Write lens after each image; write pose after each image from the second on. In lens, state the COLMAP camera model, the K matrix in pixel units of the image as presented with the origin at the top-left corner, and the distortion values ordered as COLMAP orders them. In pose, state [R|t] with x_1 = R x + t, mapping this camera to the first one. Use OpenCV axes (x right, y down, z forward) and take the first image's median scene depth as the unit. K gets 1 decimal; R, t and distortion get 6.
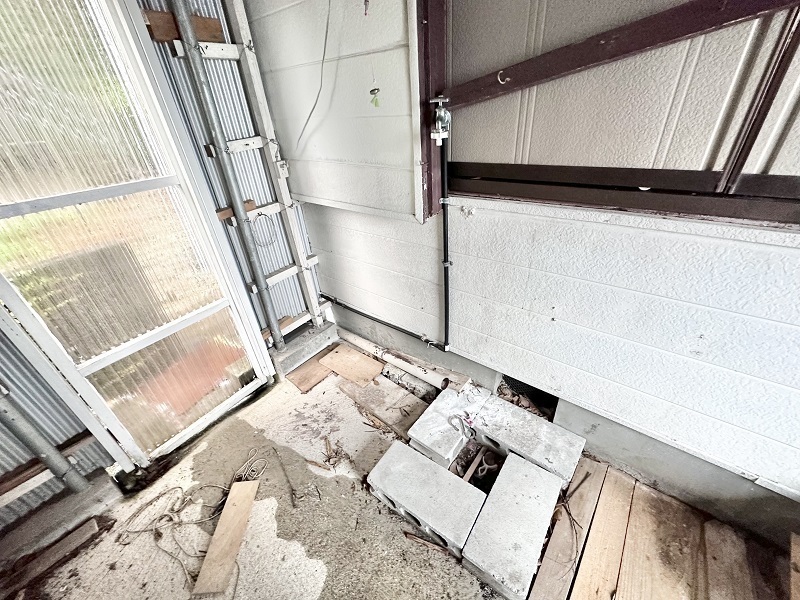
lens RADIAL K [[319.4, 0, 400.6], [0, 319.4, 300.8], [0, 0, 1]] dist [-0.001438, 0.000294]
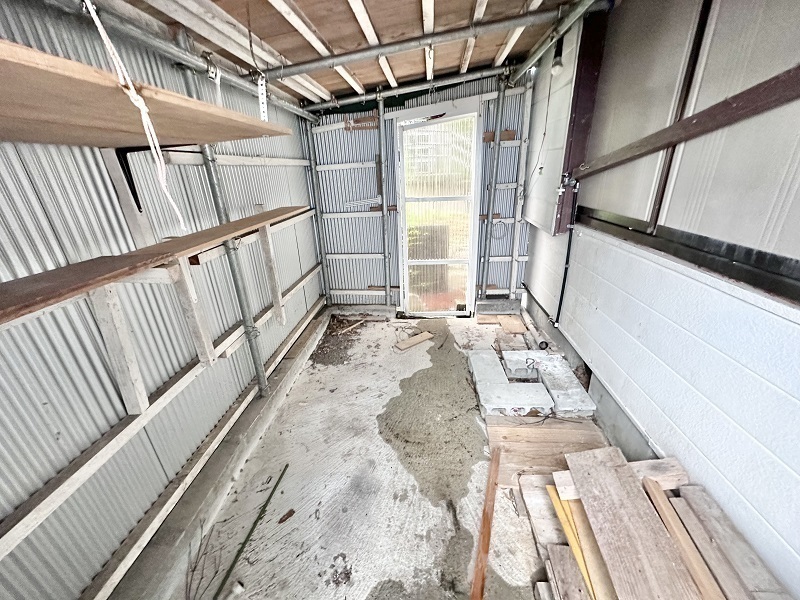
lens RADIAL K [[319.4, 0, 399.7], [0, 319.4, 303.1], [0, 0, 1]] dist [-0.001438, 0.000294]
pose [[0.555660, 0.361443, -0.748733, 0.883246], [-0.430425, 0.895540, 0.112880, 0.217893], [0.711320, 0.259551, 0.653190, -0.565660]]
